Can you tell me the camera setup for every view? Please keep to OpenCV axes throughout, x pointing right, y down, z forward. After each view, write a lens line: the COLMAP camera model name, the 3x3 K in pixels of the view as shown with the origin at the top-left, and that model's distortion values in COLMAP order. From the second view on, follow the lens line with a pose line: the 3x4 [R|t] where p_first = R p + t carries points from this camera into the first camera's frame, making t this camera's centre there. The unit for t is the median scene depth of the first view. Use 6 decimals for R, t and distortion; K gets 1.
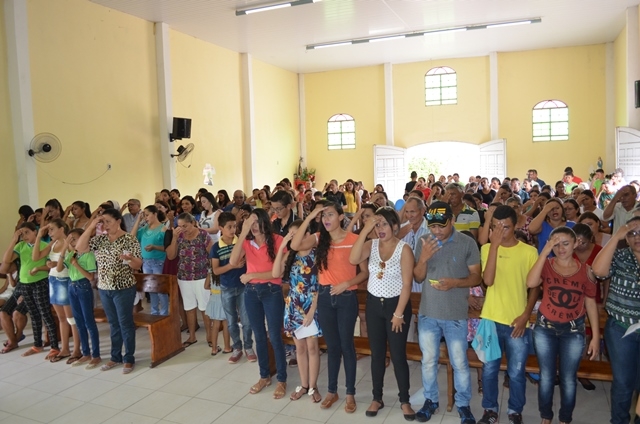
lens RADIAL K [[551.9, 0, 320.0], [0, 551.9, 212.0], [0, 0, 1]] dist [-0.085495, 0.009769]
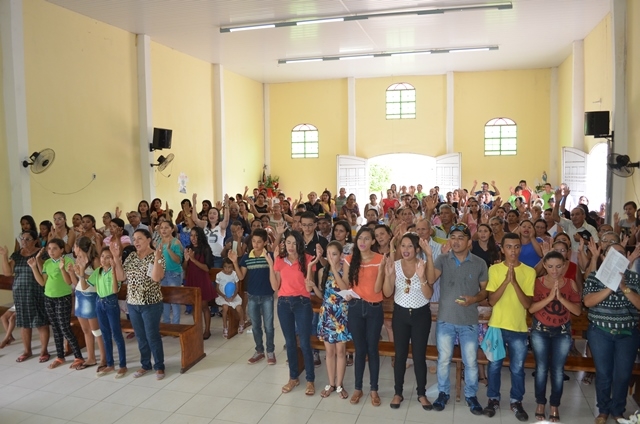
lens RADIAL K [[560.9, 0, 320.0], [0, 560.9, 212.0], [0, 0, 1]] dist [-0.083375, 0.001981]
pose [[0.991399, 0.007778, 0.130643, -0.154928], [-0.008495, 0.999952, 0.004936, -0.038248], [-0.130599, -0.006004, 0.991417, -0.116123]]
